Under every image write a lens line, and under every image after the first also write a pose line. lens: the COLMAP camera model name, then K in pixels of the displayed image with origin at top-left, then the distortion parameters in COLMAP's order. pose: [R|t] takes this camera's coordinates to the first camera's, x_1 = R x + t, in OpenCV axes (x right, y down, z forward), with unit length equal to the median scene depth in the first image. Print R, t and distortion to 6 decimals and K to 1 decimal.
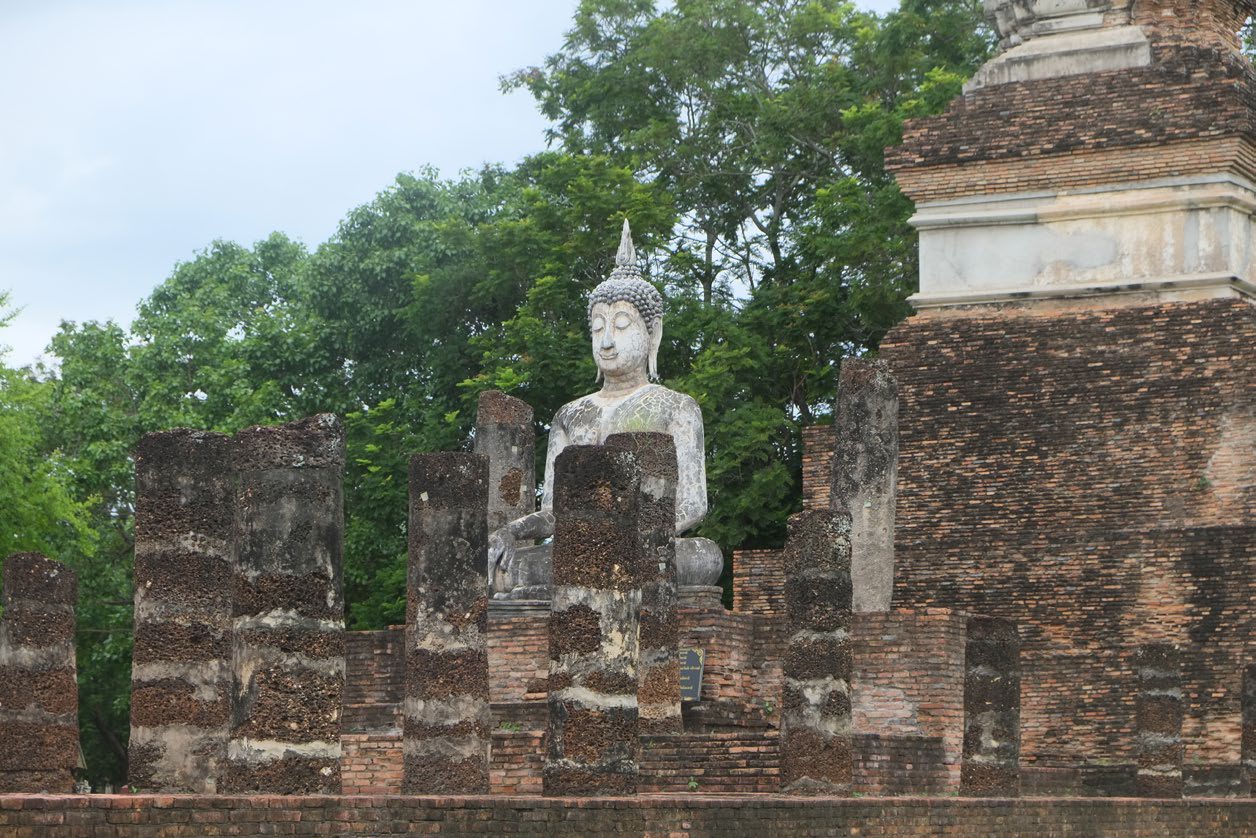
lens RADIAL K [[2897.7, 0, 631.0], [0, 2897.7, 418.5], [0, 0, 1]] dist [-0.013694, 0.000000]
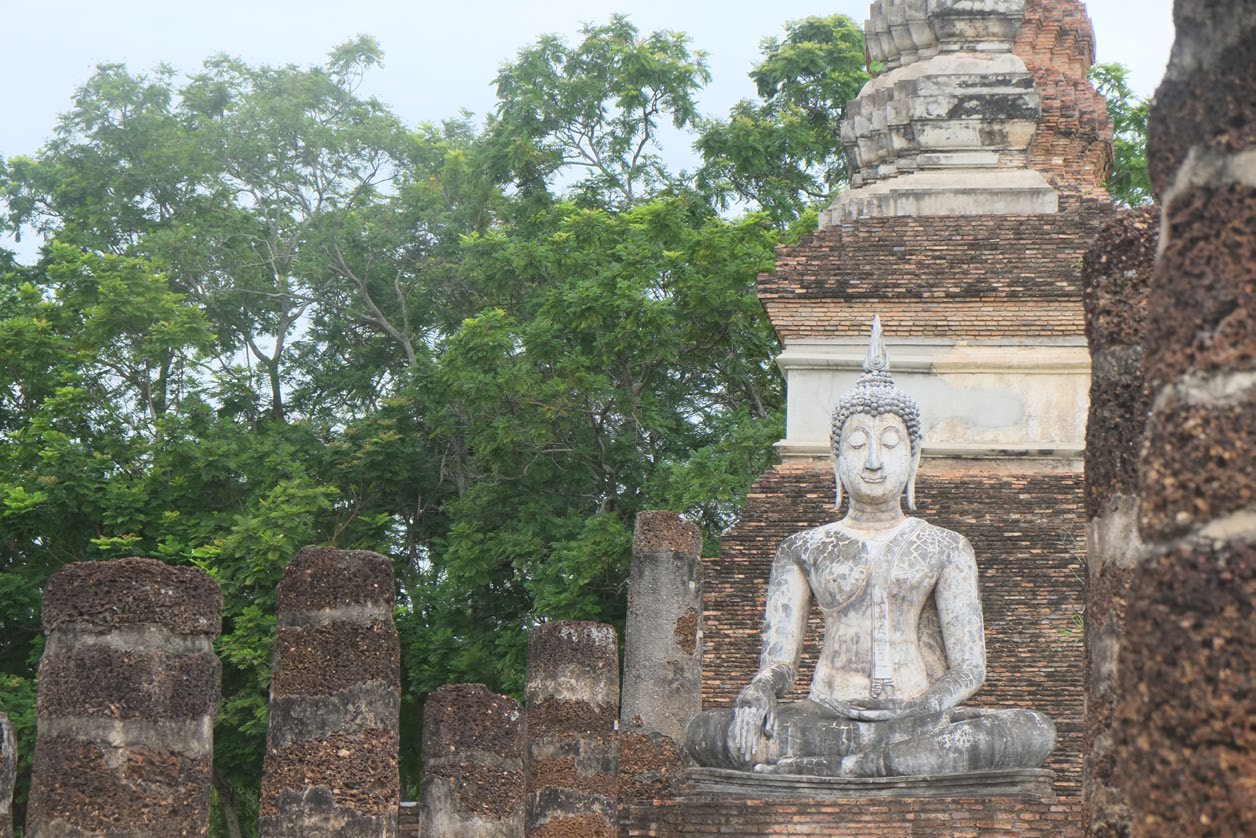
lens RADIAL K [[2897.7, 0, 632.1], [0, 2897.7, 422.3], [0, 0, 1]] dist [-0.013694, 0.000000]
pose [[0.941115, 0.088520, 0.326294, -0.261853], [-0.069570, 0.995166, -0.069322, 0.018384], [-0.330853, 0.042540, 0.942723, 0.195108]]
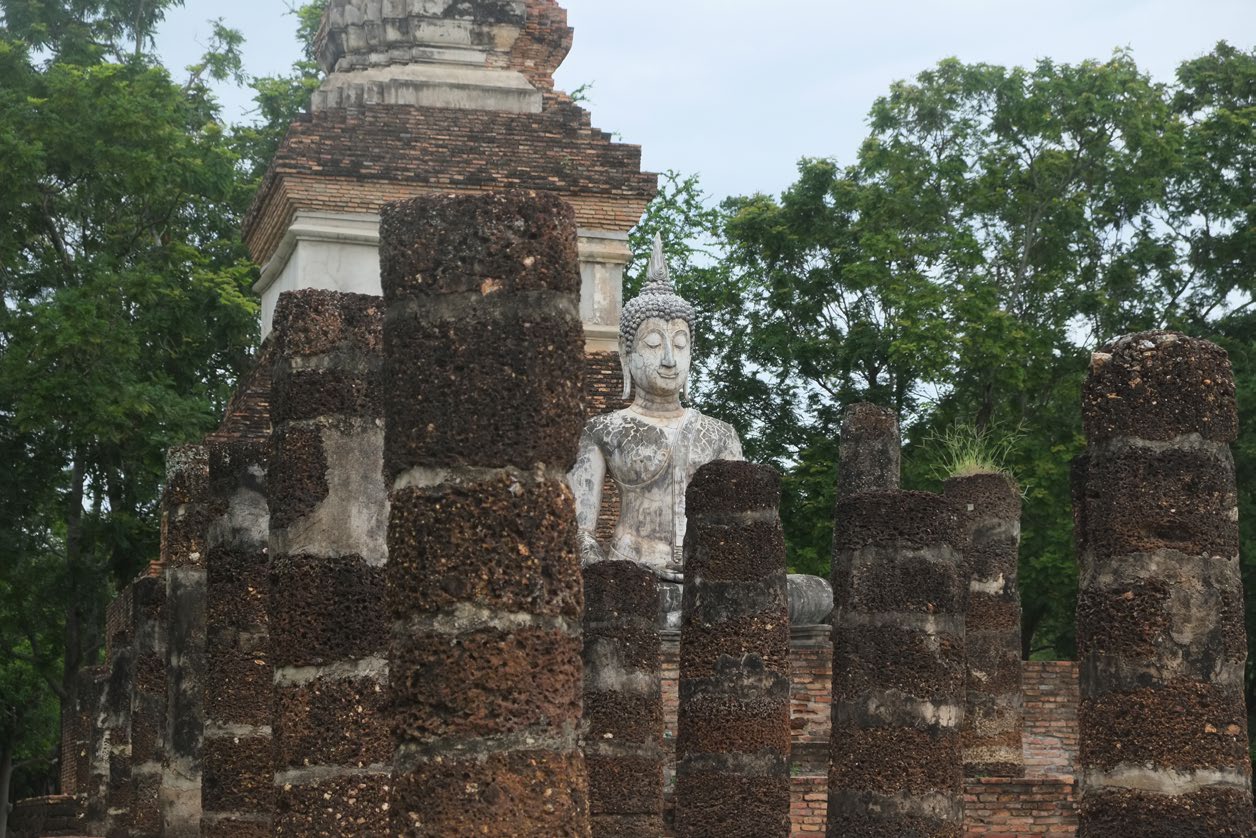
lens RADIAL K [[2897.7, 0, 655.6], [0, 2897.7, 408.0], [0, 0, 1]] dist [-0.013694, 0.000000]
pose [[0.741772, 0.100345, 0.663102, -0.494440], [-0.094639, 0.994511, -0.044629, 0.024796], [-0.663941, -0.029651, 0.747197, 0.224100]]
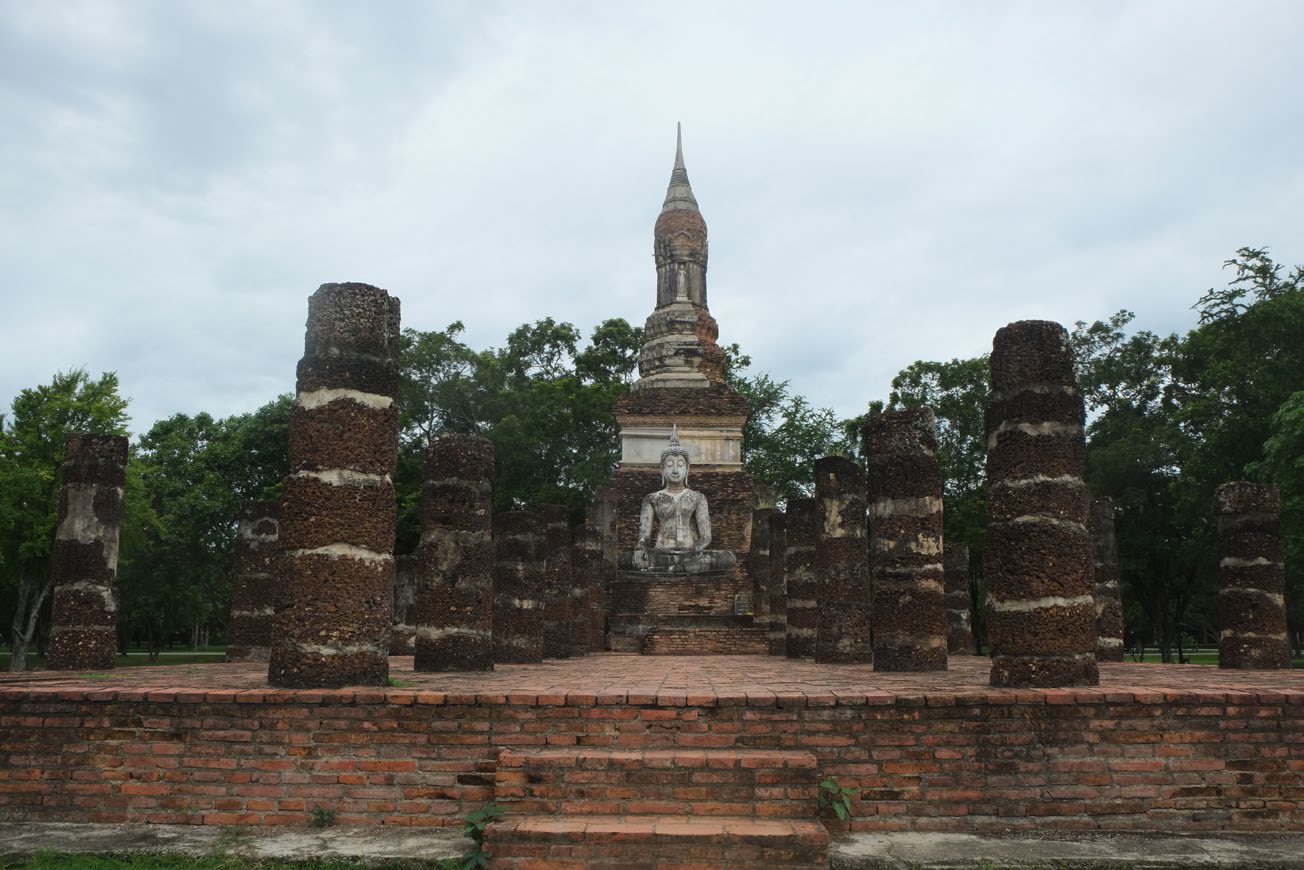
lens RADIAL K [[979.6, 0, 652.4], [0, 979.6, 416.4], [0, 0, 1]] dist [-0.052746, 0.011677]
pose [[0.889970, 0.104144, 0.443967, -0.318222], [-0.060815, 0.991982, -0.110787, 0.017428], [-0.451945, 0.071597, 0.889168, 0.186572]]
